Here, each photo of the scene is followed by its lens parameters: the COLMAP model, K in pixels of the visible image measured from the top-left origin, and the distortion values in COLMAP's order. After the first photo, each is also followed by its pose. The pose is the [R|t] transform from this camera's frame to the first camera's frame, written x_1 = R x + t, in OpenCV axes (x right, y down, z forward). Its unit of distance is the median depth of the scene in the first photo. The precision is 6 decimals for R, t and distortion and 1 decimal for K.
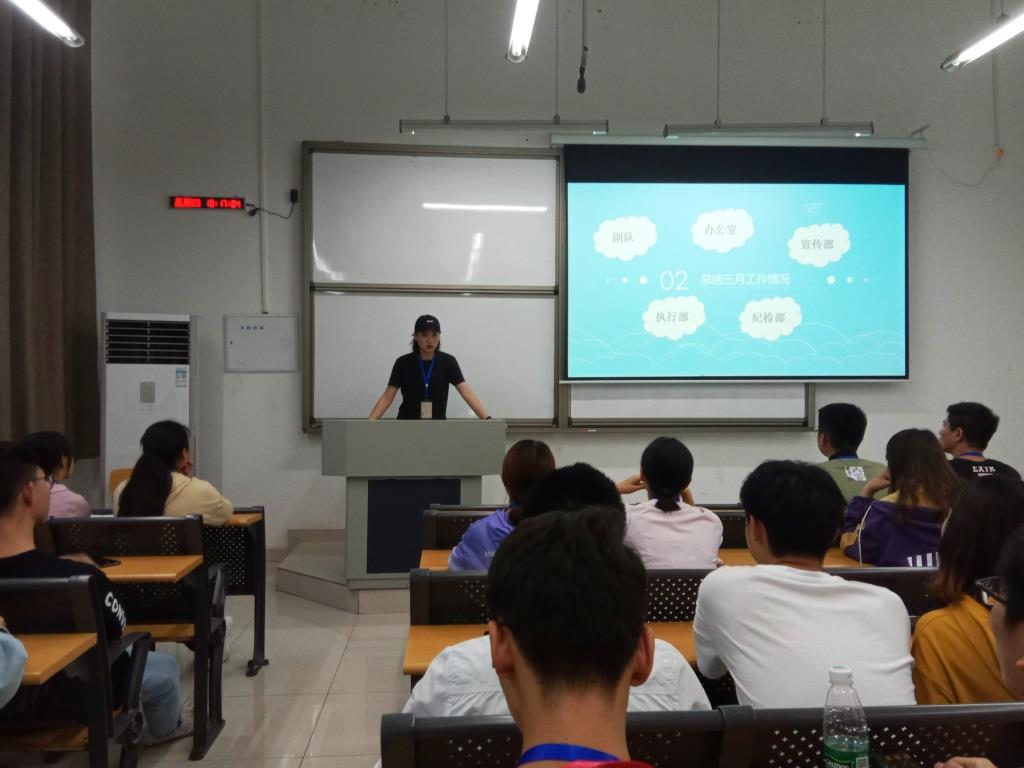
lens RADIAL K [[786.9, 0, 512.0], [0, 786.9, 384.0], [0, 0, 1]] dist [0.020691, -0.001945]
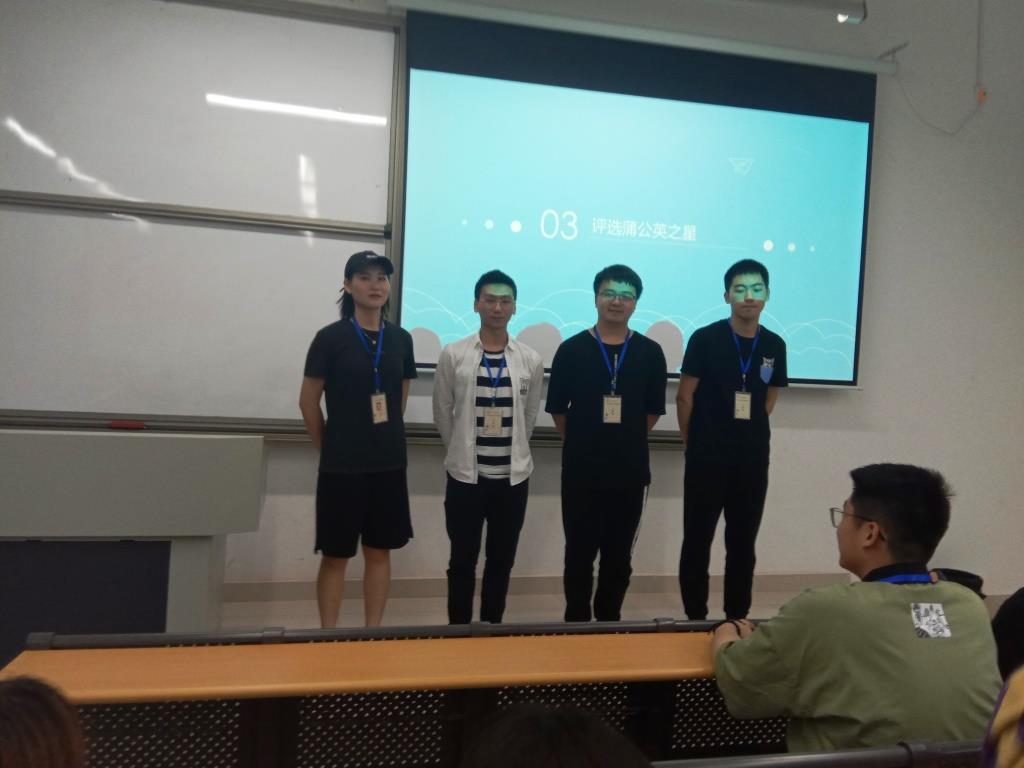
lens RADIAL K [[806.4, 0, 526.8], [0, 806.4, 378.8], [0, 0, 1]] dist [0.047891, -0.001834]
pose [[0.983536, 0.045545, 0.174877, 0.060486], [-0.049805, 0.998558, 0.020049, -0.013139], [-0.173712, -0.028429, 0.984386, 0.306032]]
